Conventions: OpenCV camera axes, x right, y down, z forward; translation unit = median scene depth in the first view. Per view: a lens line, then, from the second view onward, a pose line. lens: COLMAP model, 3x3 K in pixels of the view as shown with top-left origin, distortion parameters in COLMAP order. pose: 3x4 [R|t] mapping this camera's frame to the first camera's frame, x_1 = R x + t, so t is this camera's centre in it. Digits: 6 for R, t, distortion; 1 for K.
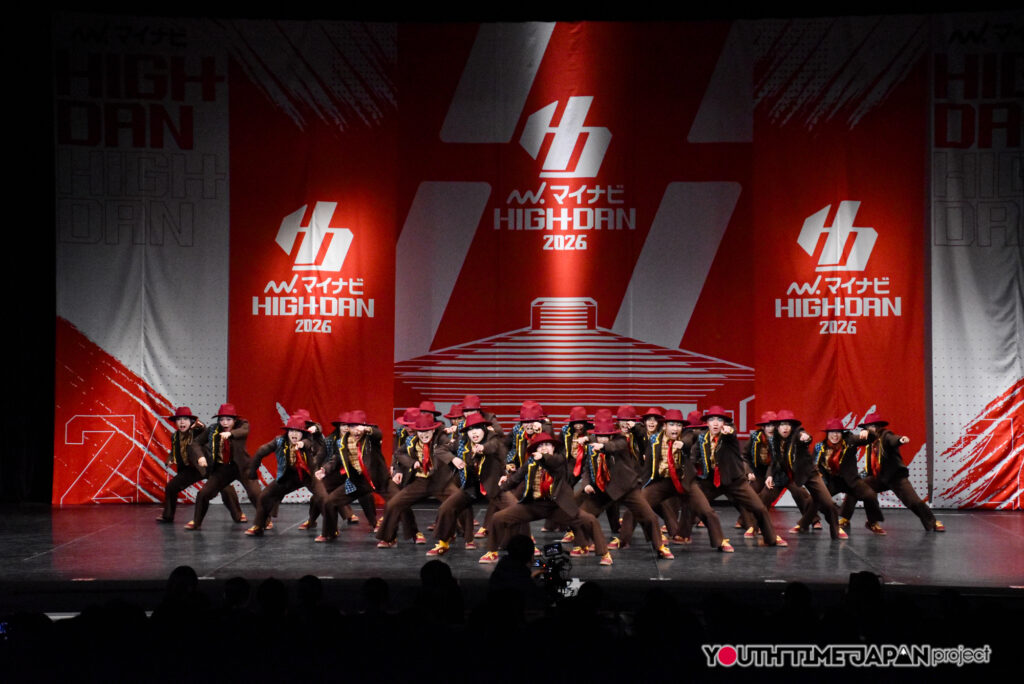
lens RADIAL K [[3053.5, 0, 512.0], [0, 3053.5, 342.0], [0, 0, 1]] dist [0.055823, -1.276406]
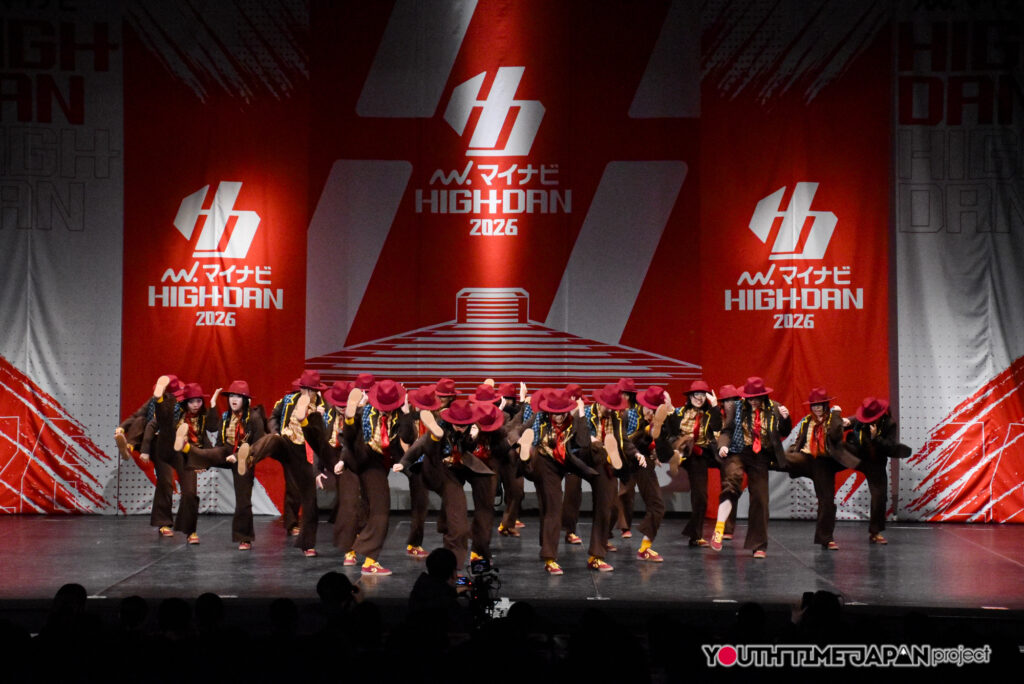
lens RADIAL K [[2705.0, 0, 451.7], [0, 2705.0, 391.3], [0, 0, 1]] dist [0.503355, 0.348784]
pose [[0.999976, 0.001739, 0.006731, -0.000464], [-0.001845, 0.999874, 0.015761, 0.003408], [-0.006702, -0.015773, 0.999853, 0.188922]]
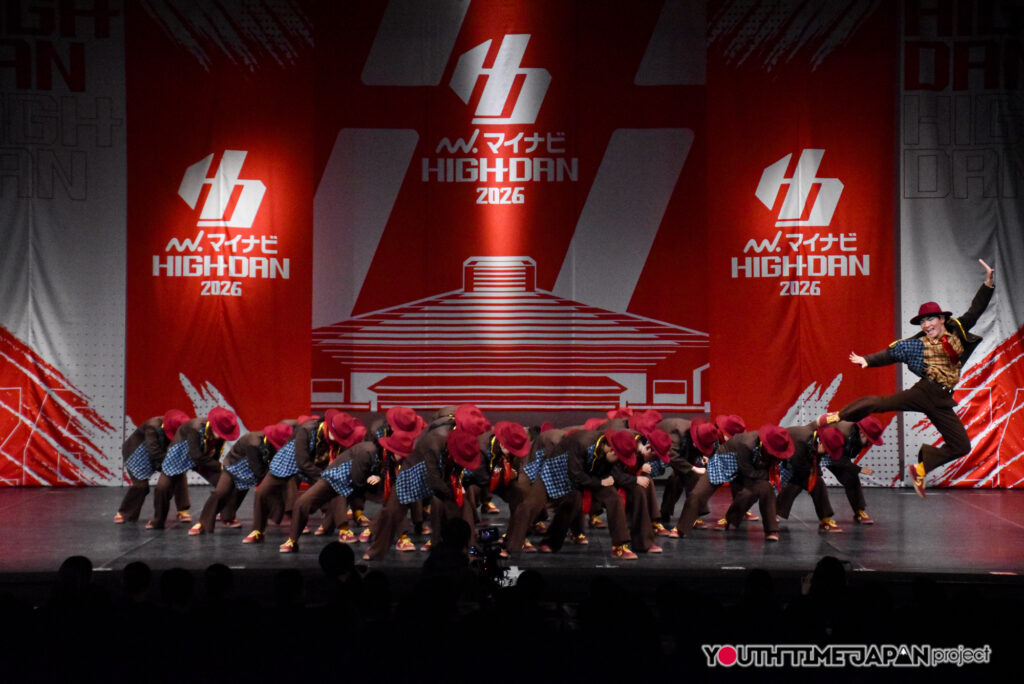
lens RADIAL K [[2768.9, 0, 507.3], [0, 2768.9, 359.4], [0, 0, 1]] dist [0.591850, 2.012271]
pose [[0.999722, -0.003519, 0.023293, 0.000037], [0.003122, 0.999850, 0.017052, 0.001910], [-0.023350, -0.016975, 0.999583, 0.170837]]
